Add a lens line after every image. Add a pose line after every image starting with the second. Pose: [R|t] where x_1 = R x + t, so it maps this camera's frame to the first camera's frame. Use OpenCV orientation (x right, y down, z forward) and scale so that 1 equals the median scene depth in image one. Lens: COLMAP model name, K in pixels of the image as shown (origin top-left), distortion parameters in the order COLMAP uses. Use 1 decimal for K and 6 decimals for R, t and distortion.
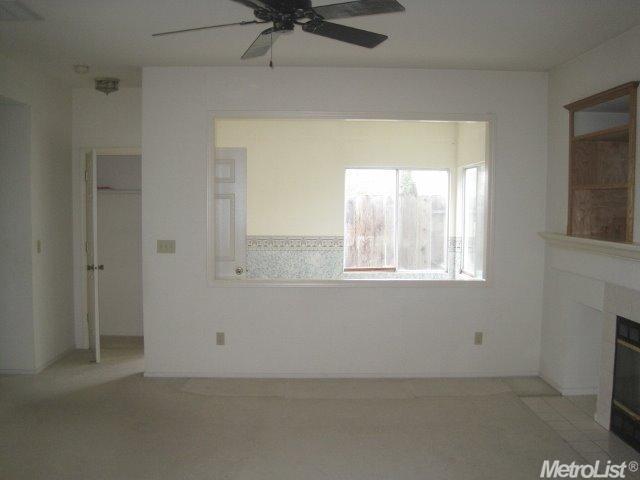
lens RADIAL K [[660.5, 0, 320.0], [0, 660.5, 240.0], [0, 0, 1]] dist [-0.115076, -0.013959]
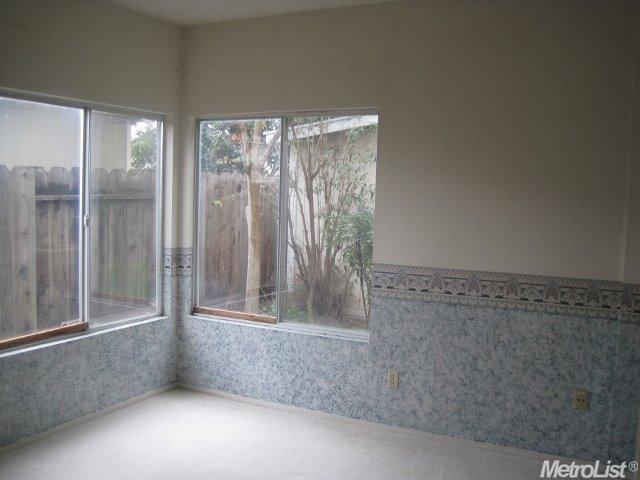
lens RADIAL K [[660.5, 0, 320.0], [0, 660.5, 240.0], [0, 0, 1]] dist [-0.115076, -0.013959]
pose [[0.499959, -0.071936, 0.863056, -0.192383], [0.030917, 0.997392, 0.065223, -0.041163], [-0.865497, -0.005926, 0.500879, 0.629170]]
